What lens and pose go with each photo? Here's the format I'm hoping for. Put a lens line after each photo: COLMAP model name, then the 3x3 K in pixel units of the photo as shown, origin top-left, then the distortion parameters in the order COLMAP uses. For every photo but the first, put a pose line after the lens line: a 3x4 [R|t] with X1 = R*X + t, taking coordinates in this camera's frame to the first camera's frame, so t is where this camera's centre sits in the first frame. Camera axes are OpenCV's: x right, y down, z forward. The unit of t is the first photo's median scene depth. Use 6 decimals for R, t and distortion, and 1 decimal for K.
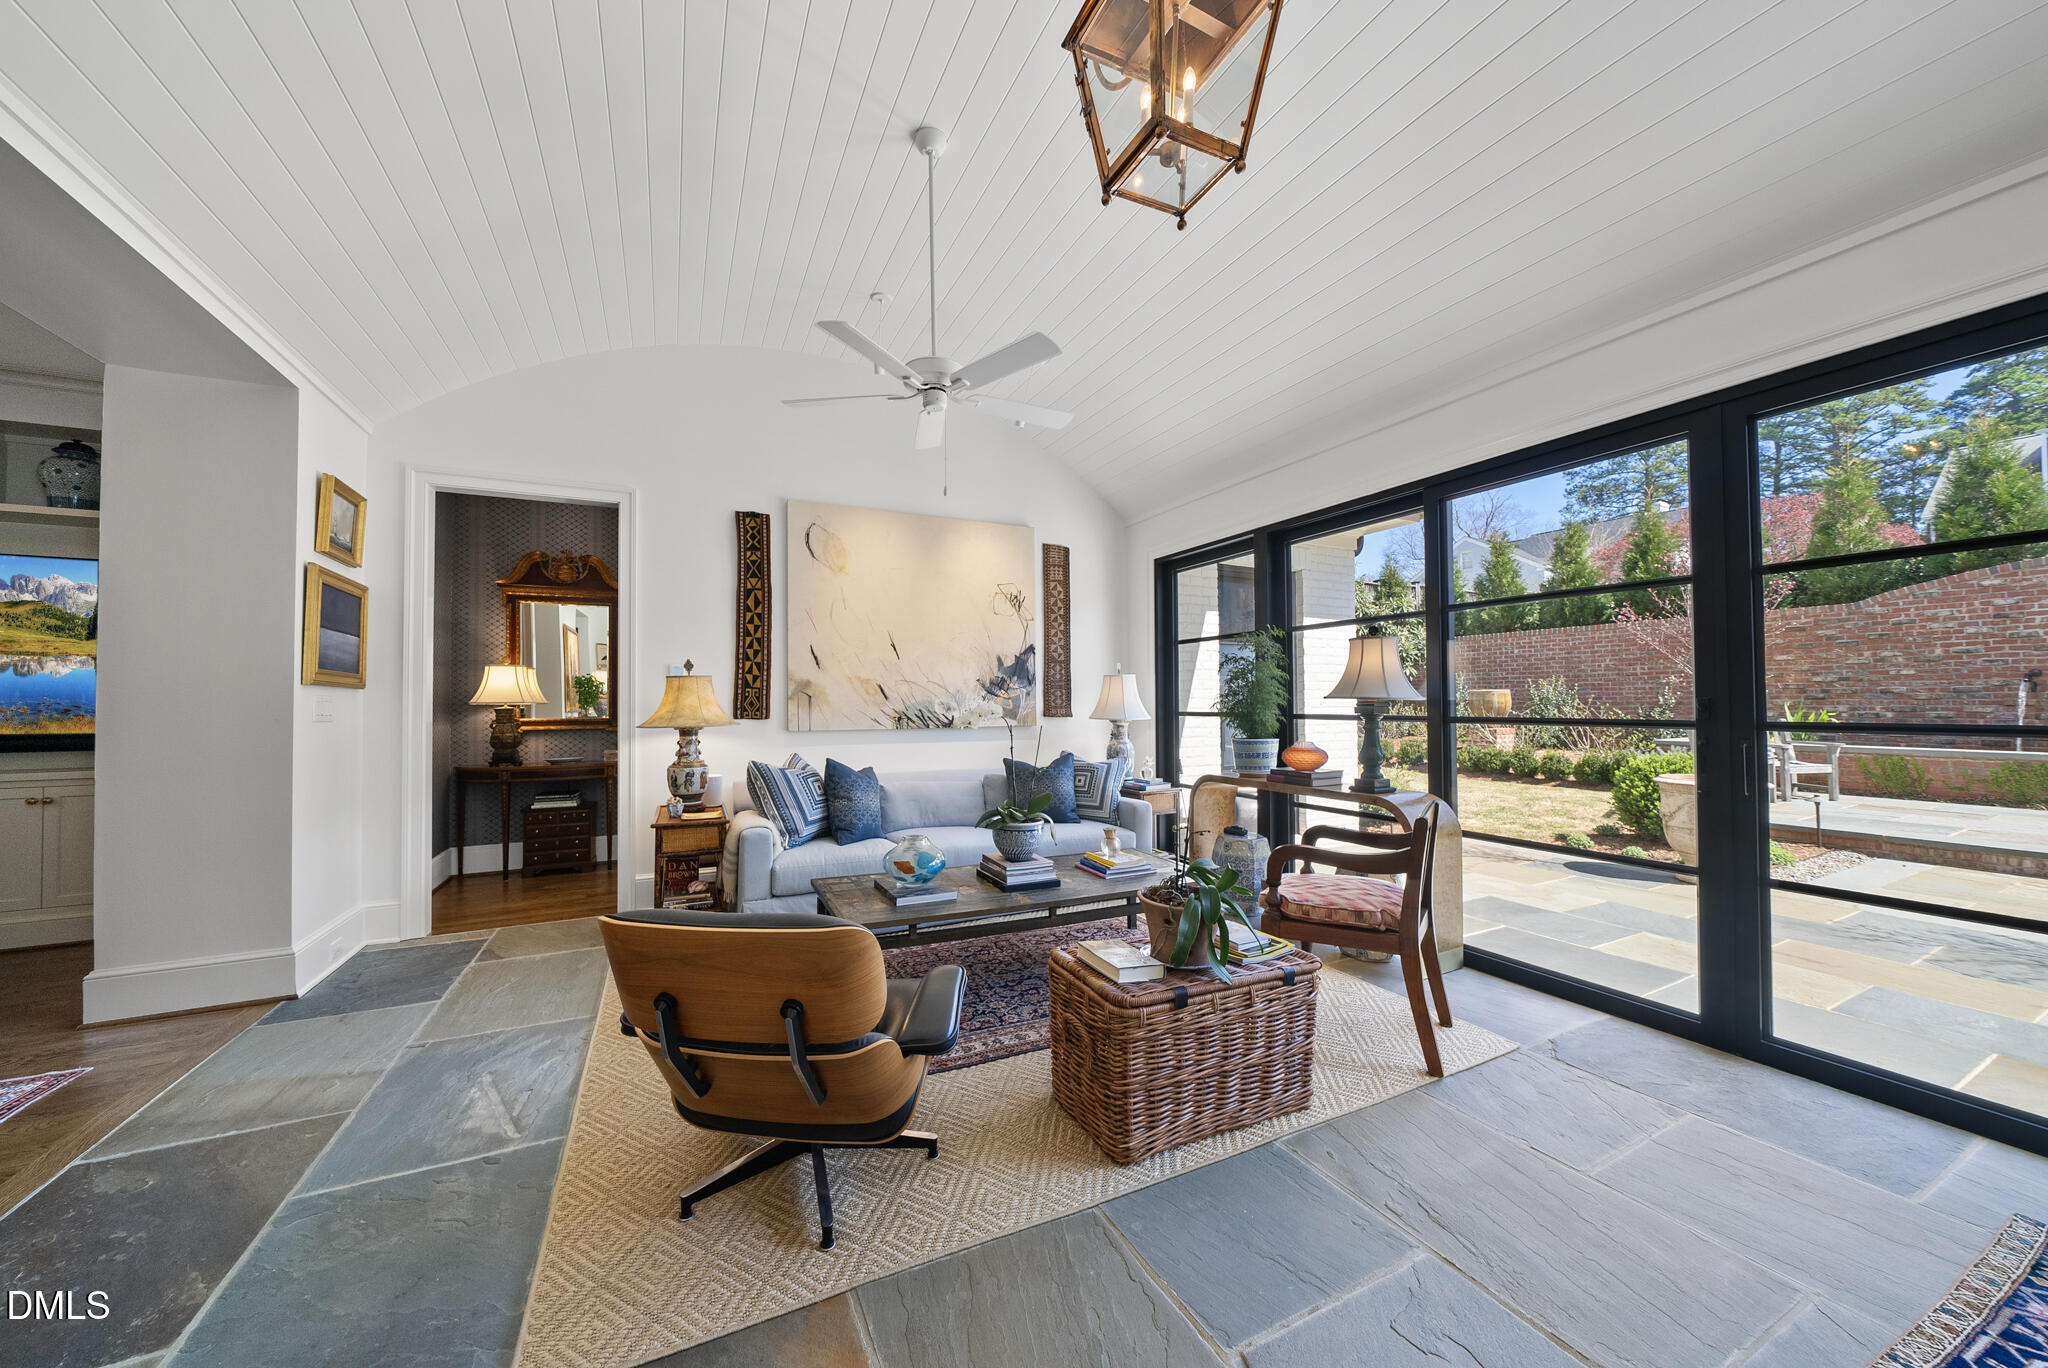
lens RADIAL K [[708.9, 0, 1020.1], [0, 708.9, 687.9], [0, 0, 1]] dist [-0.007994, 0.000717]
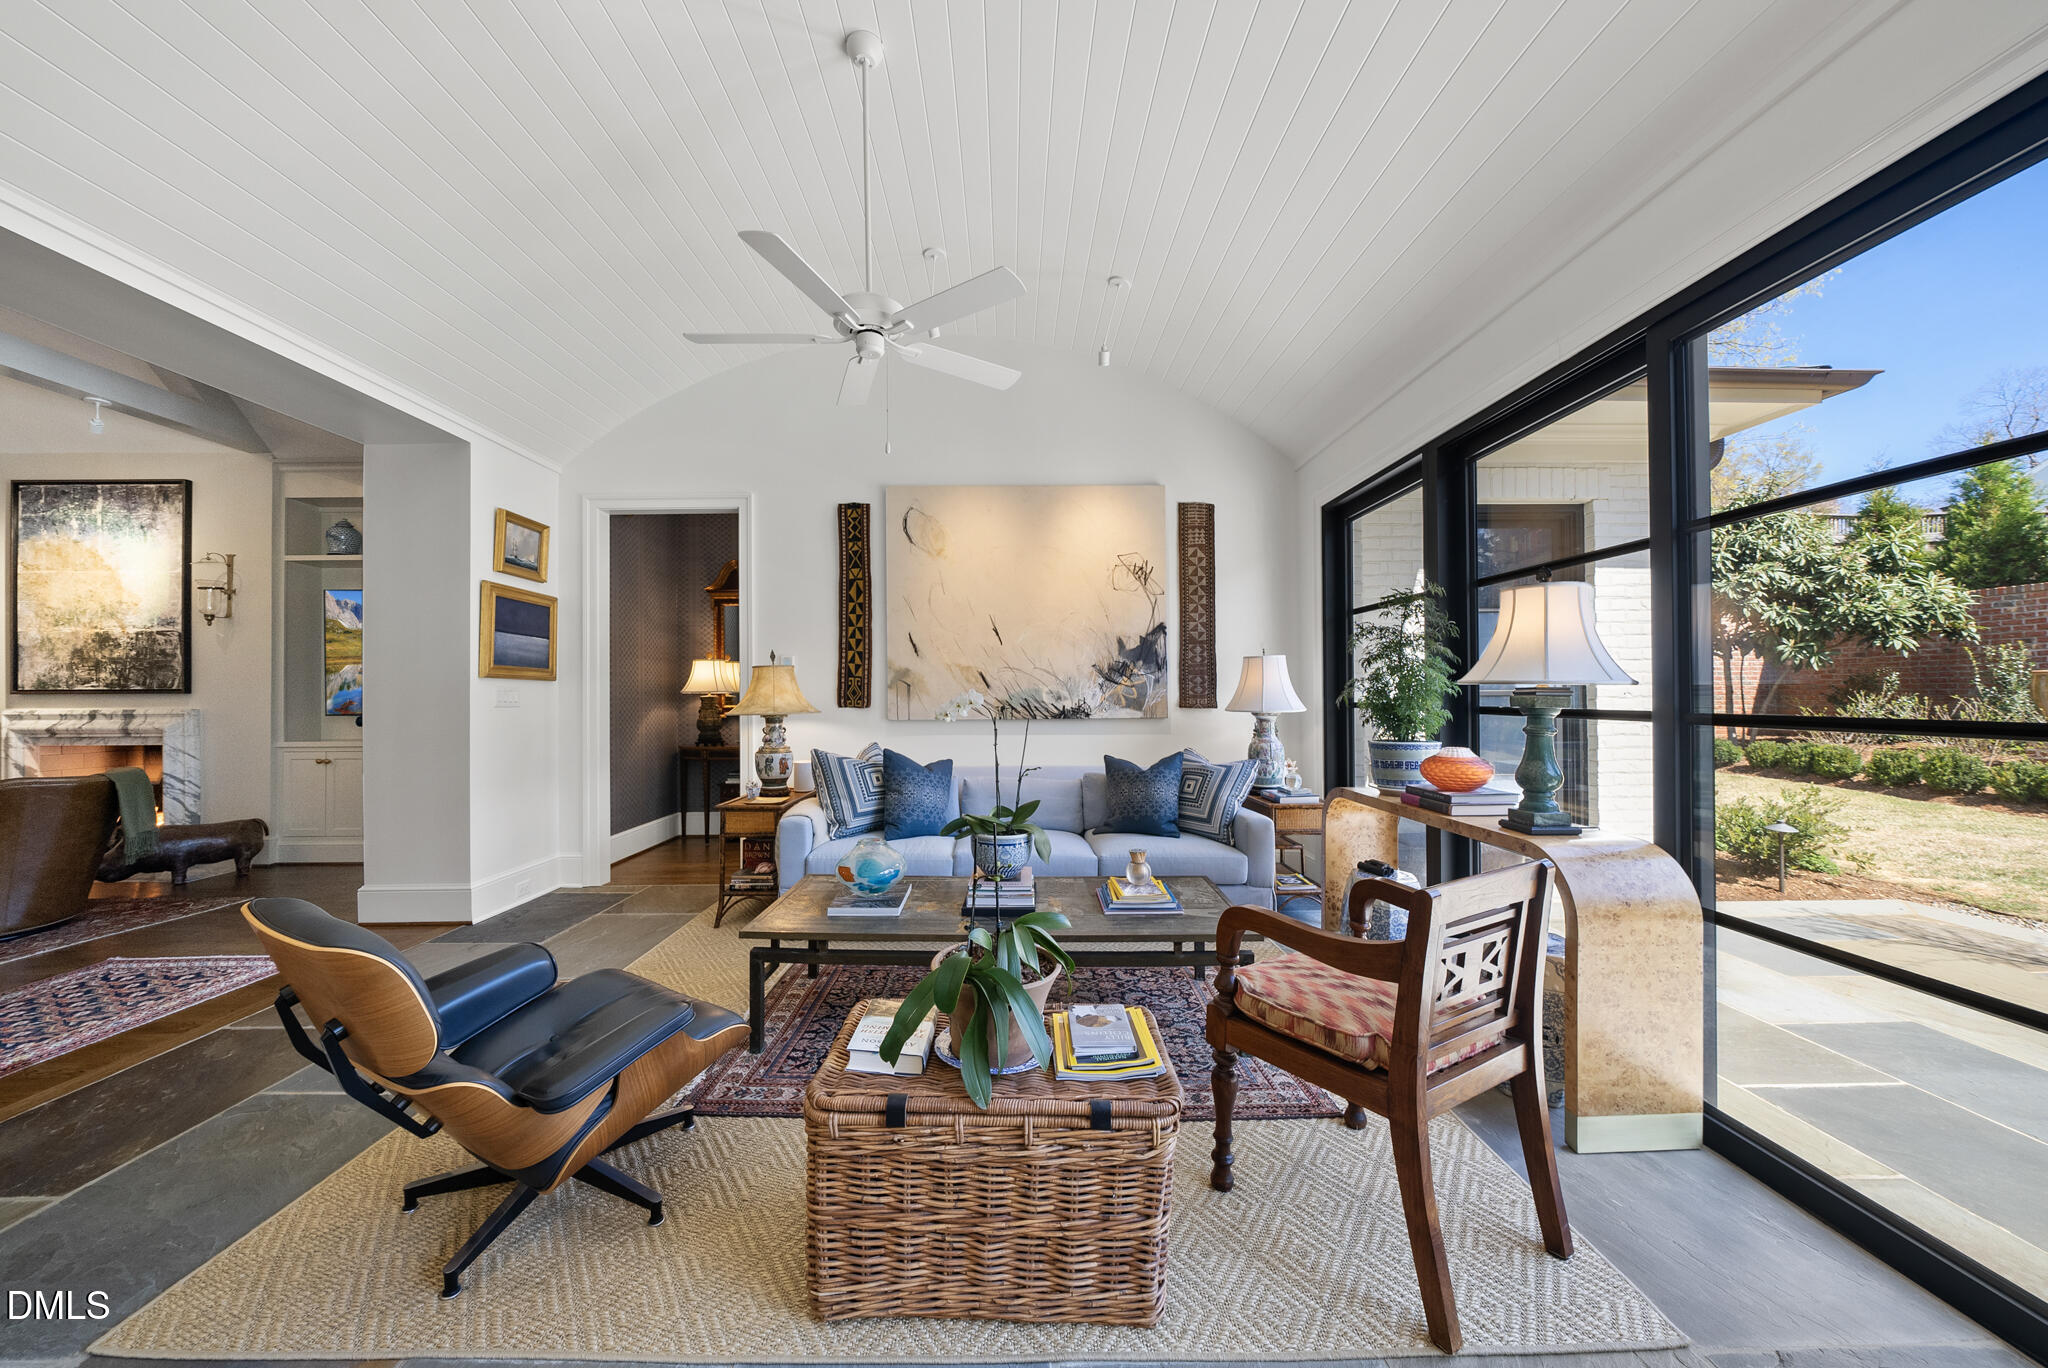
lens RADIAL K [[708.9, 0, 1020.0], [0, 708.9, 688.6], [0, 0, 1]] dist [-0.007994, 0.000717]
pose [[0.903416, -0.003138, -0.428753, 0.272234], [0.010198, 0.999848, 0.014170, 0.004803], [0.428643, -0.017174, 0.903311, 0.182872]]
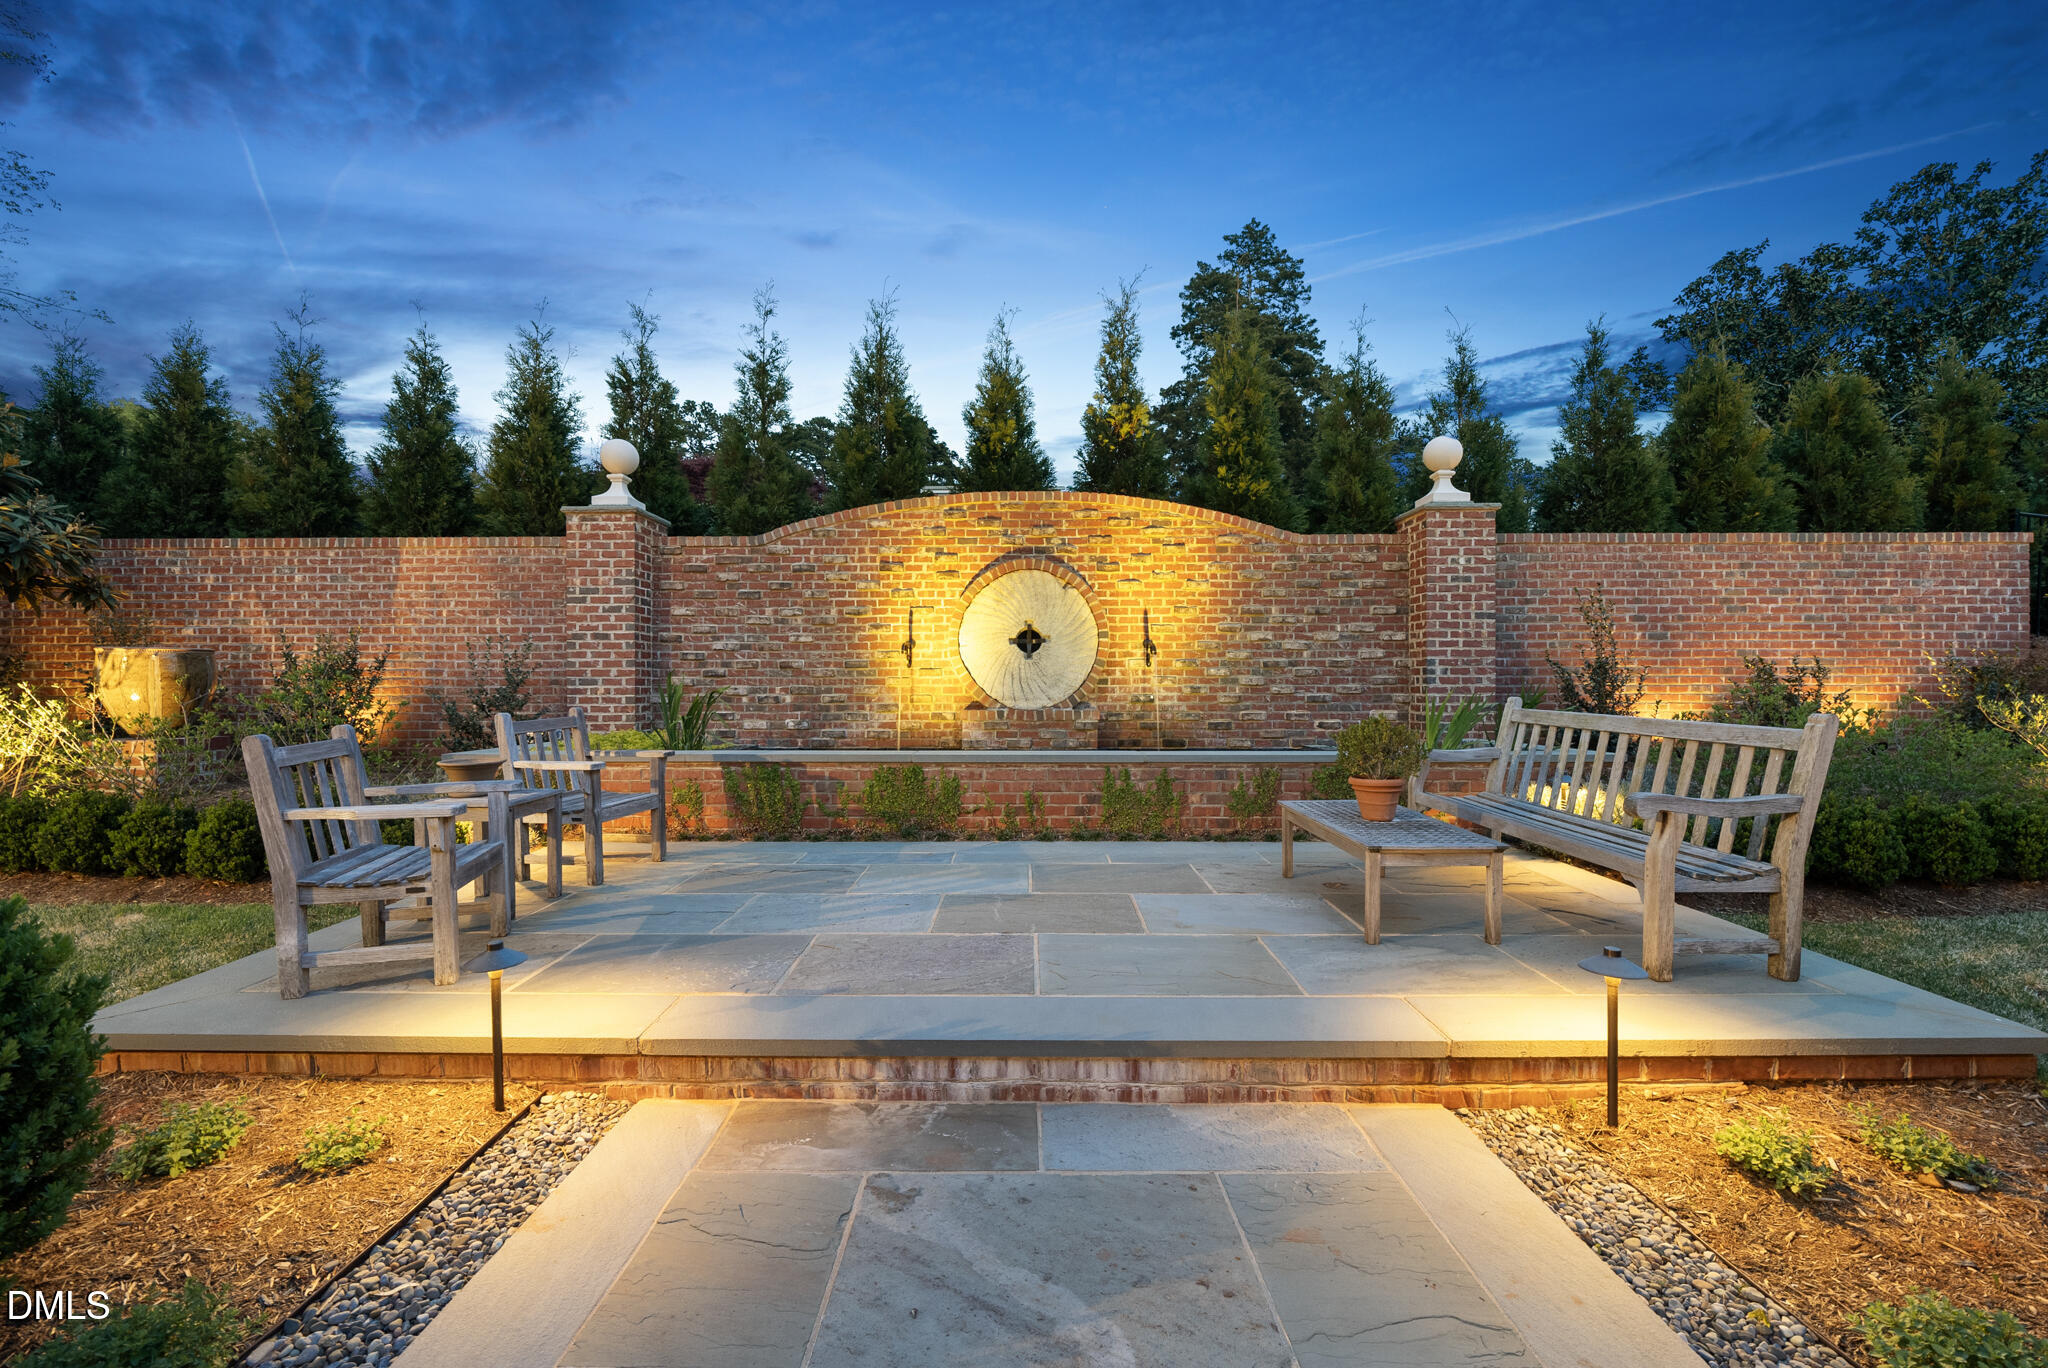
lens RADIAL K [[750.0, 0, 1022.4], [0, 750.0, 690.2], [0, 0, 1]] dist [-0.006100, 0.000755]
pose [[0.450993, 0.007378, 0.892497, 1.418024], [-0.020121, 0.999796, 0.001902, 0.048655], [-0.892301, -0.018816, 0.451049, 0.949313]]
